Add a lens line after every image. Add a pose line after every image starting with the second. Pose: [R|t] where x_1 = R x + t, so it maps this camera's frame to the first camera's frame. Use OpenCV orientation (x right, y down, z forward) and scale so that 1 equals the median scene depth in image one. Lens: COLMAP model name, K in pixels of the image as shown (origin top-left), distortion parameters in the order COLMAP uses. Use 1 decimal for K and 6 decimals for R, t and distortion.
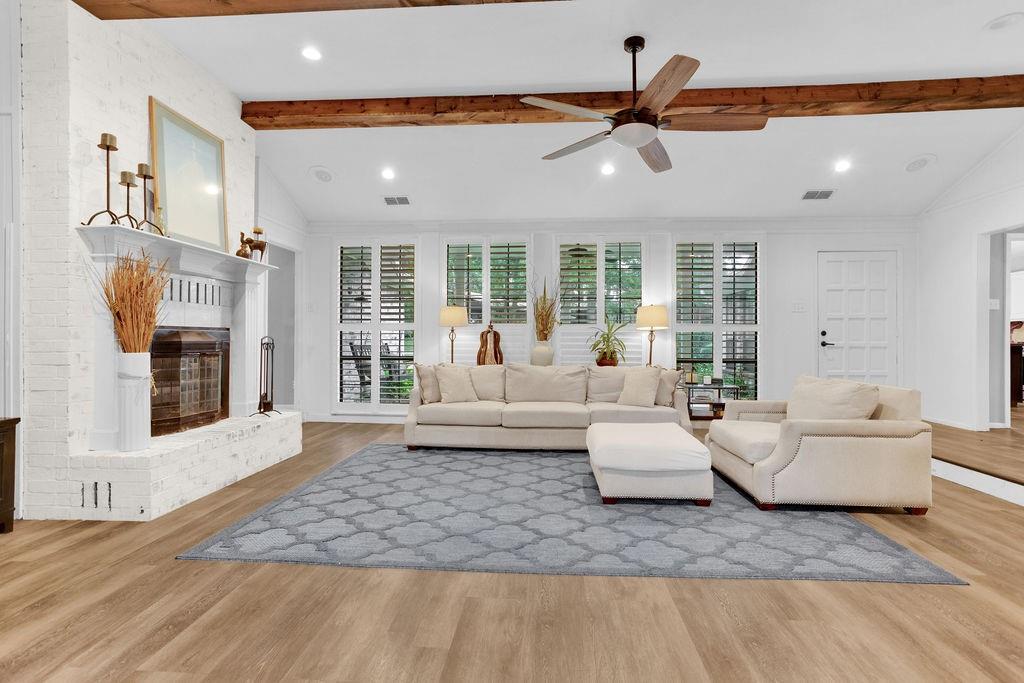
lens RADIAL K [[493.6, 0, 512.0], [0, 493.6, 341.5], [0, 0, 1]] dist [-0.043878, 0.028167]
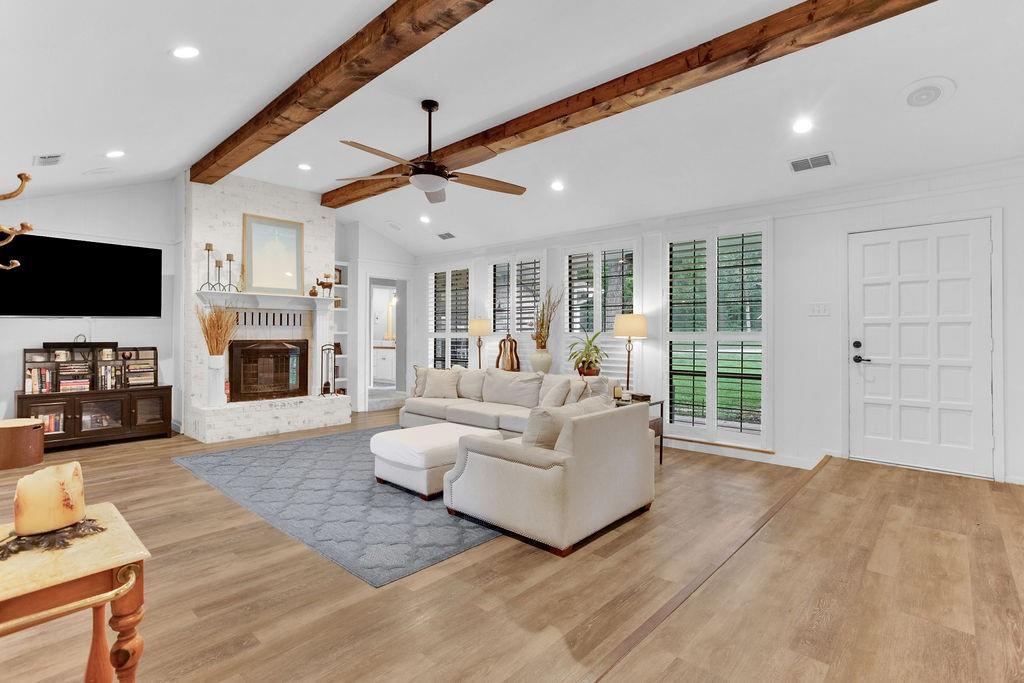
lens RADIAL K [[488.4, 0, 510.1], [0, 488.4, 332.7], [0, 0, 1]] dist [-0.009332, 0.000002]
pose [[0.785324, -0.003407, -0.619076, 0.906596], [-0.002233, 0.999963, -0.008336, -0.036641], [0.619082, 0.007929, 0.785287, 0.150006]]
